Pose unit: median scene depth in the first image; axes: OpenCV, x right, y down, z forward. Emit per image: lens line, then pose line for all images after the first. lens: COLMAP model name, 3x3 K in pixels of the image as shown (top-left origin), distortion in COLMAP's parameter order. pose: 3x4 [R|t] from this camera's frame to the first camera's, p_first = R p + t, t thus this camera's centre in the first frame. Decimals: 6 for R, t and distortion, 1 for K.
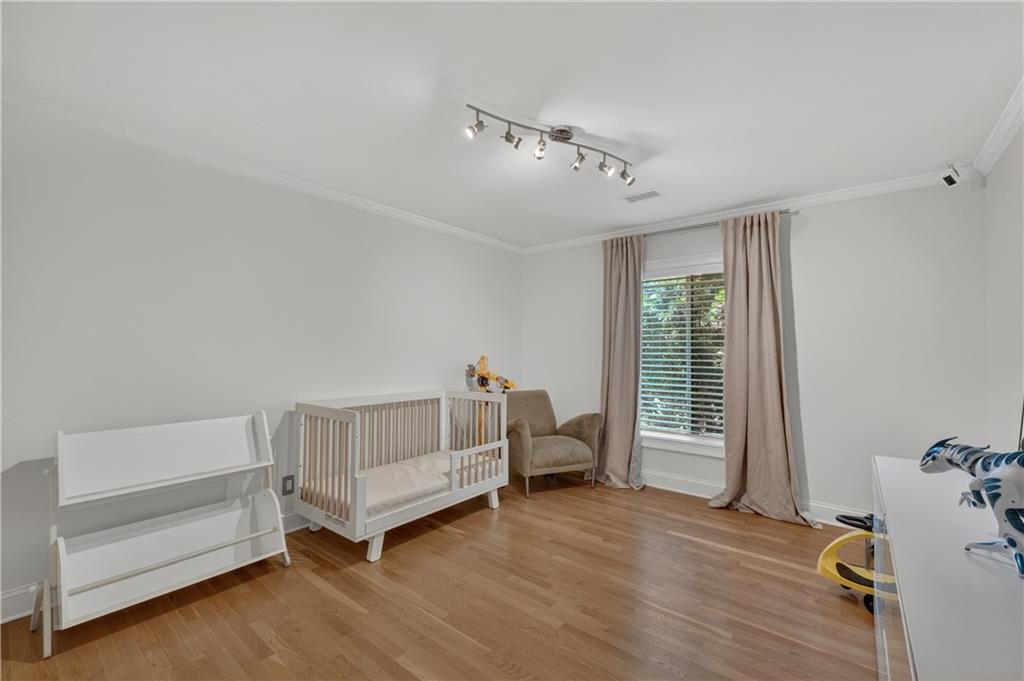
lens RADIAL K [[439.2, 0, 512.0], [0, 439.2, 340.5], [0, 0, 1]] dist [-0.000981, -0.000064]
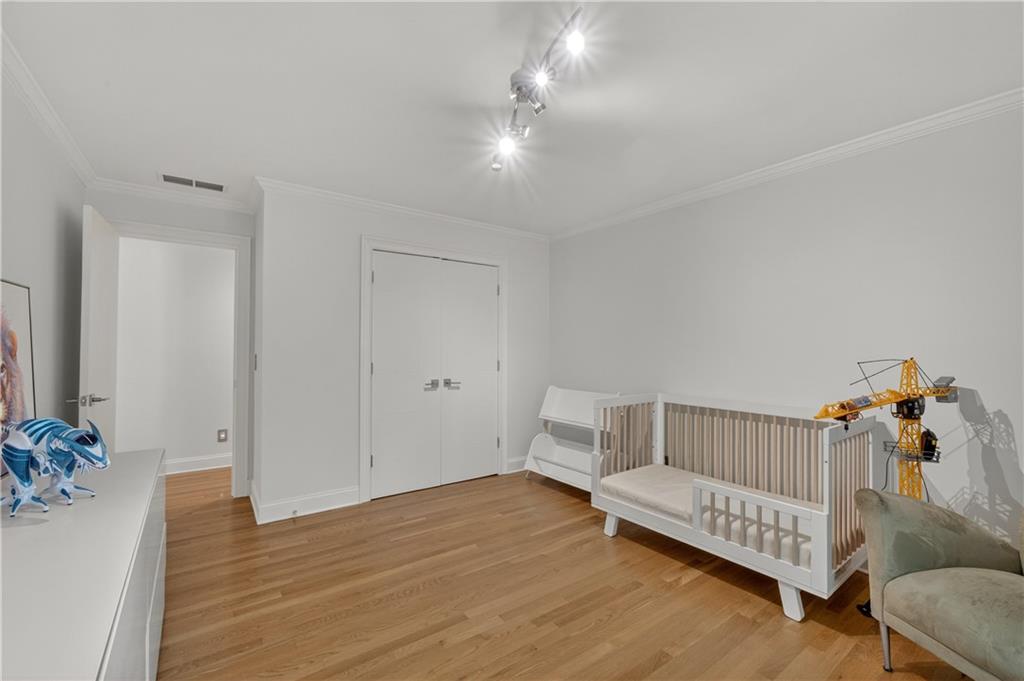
lens RADIAL K [[439.2, 0, 512.0], [0, 439.2, 340.5], [0, 0, 1]] dist [-0.000981, -0.000064]
pose [[-0.269293, -0.016868, -0.962910, 0.731443], [0.018952, 0.999560, -0.022811, 0.024989], [0.962872, -0.024392, -0.268855, 0.945678]]
